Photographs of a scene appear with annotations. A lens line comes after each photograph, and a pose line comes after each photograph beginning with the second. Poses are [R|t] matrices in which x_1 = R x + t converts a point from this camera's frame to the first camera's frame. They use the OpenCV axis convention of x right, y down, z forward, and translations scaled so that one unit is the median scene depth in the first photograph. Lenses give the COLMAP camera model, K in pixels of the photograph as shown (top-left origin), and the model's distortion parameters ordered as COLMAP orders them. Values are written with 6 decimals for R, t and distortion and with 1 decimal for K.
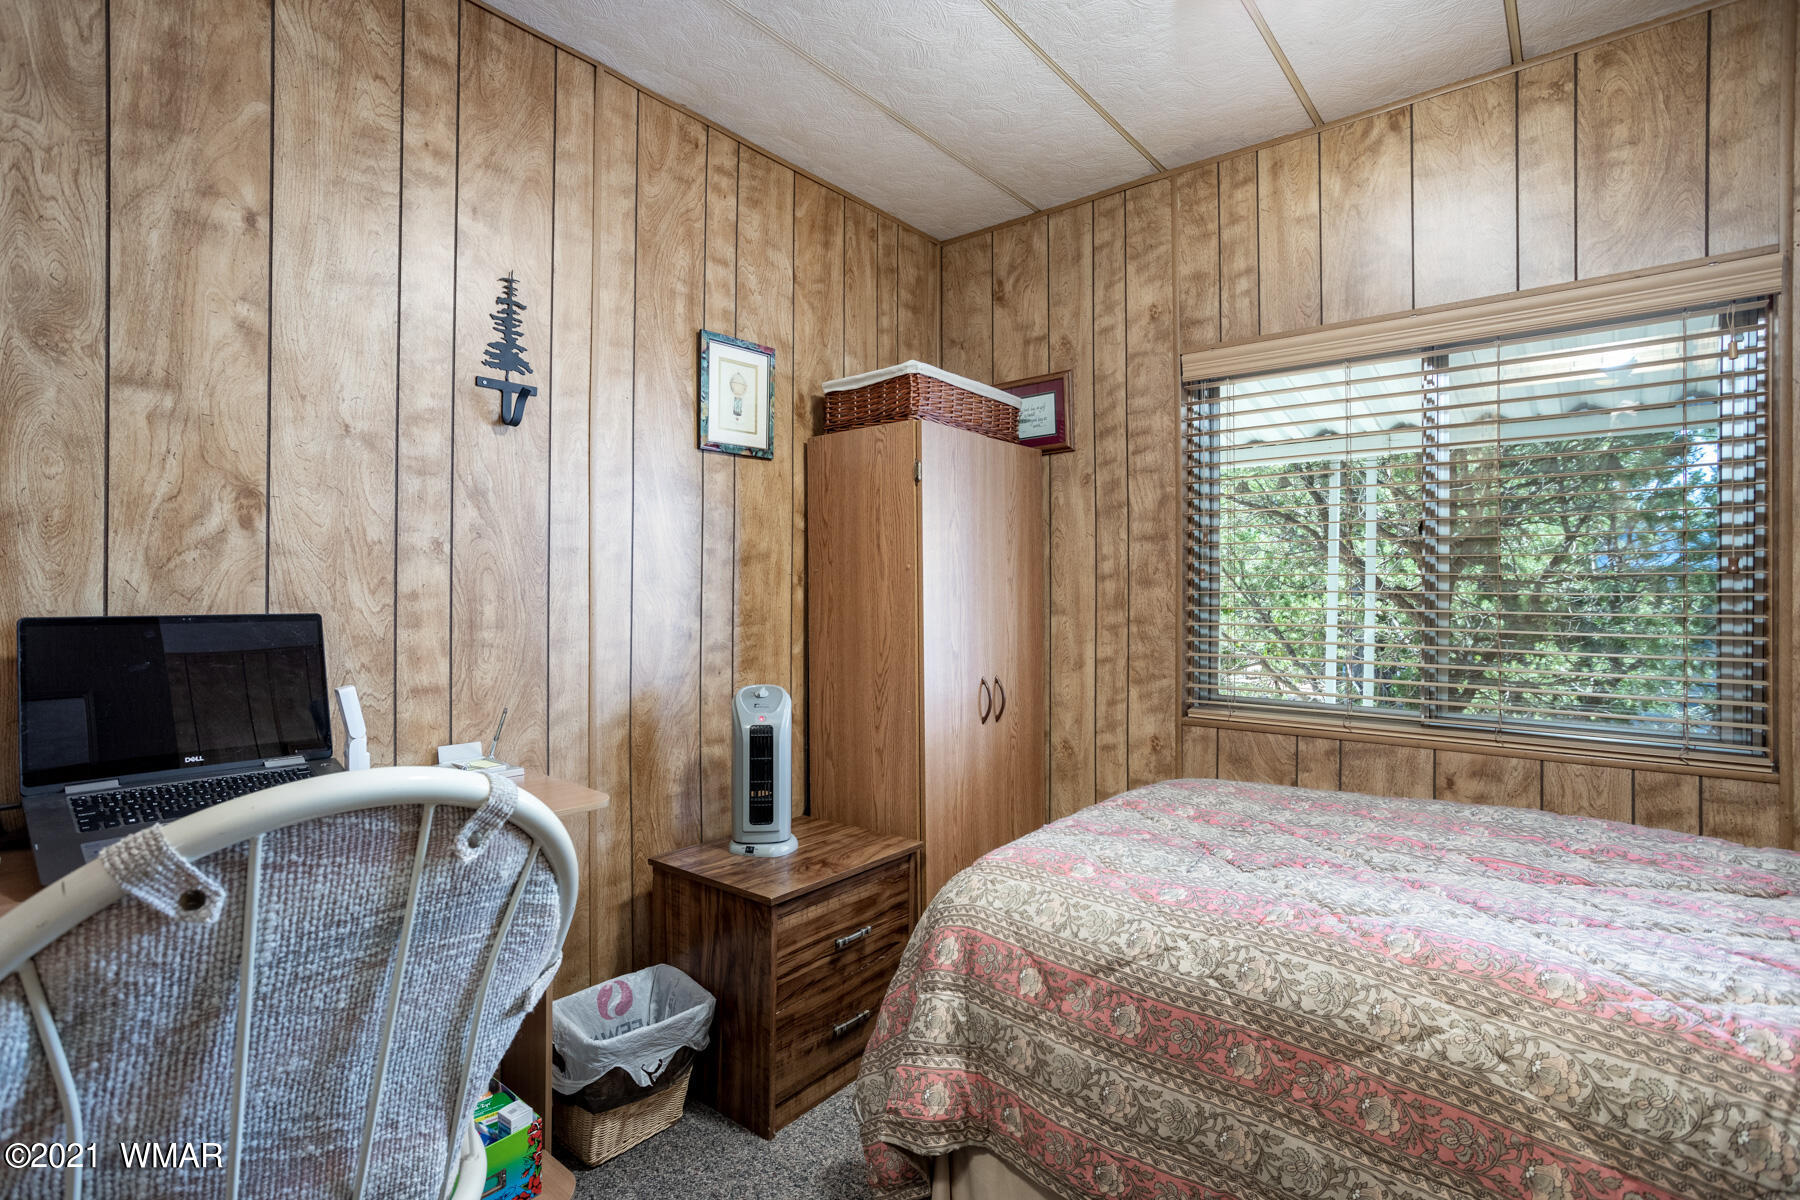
lens RADIAL K [[869.1, 0, 892.3], [0, 869.1, 595.0], [0, 0, 1]] dist [0.001011, 0.001077]
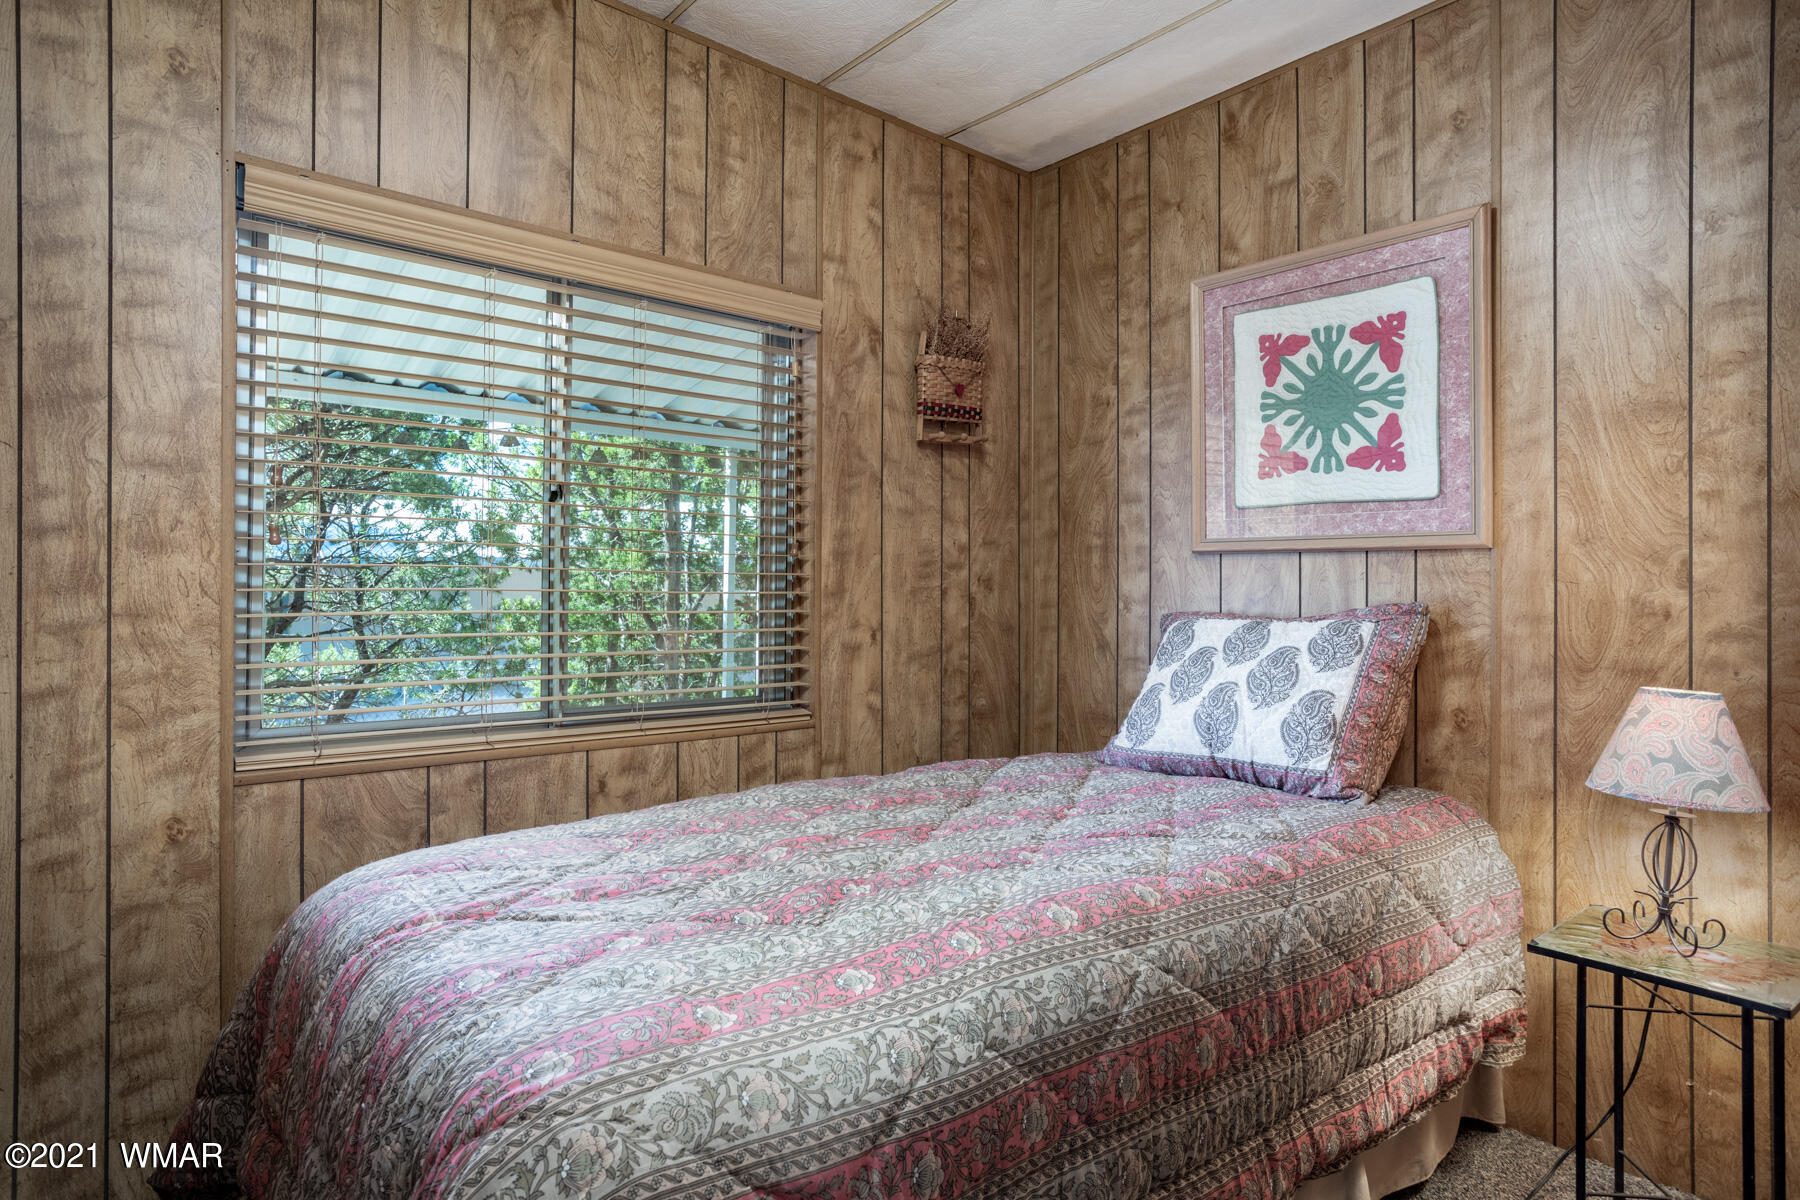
lens RADIAL K [[990.5, 0, 896.6], [0, 990.5, 594.0], [0, 0, 1]] dist [-0.022189, 0.000549]
pose [[0.180149, -0.002435, 0.983636, -0.289926], [-0.001572, 0.999995, 0.002763, 0.018302], [-0.983638, -0.002044, 0.180144, 0.522544]]
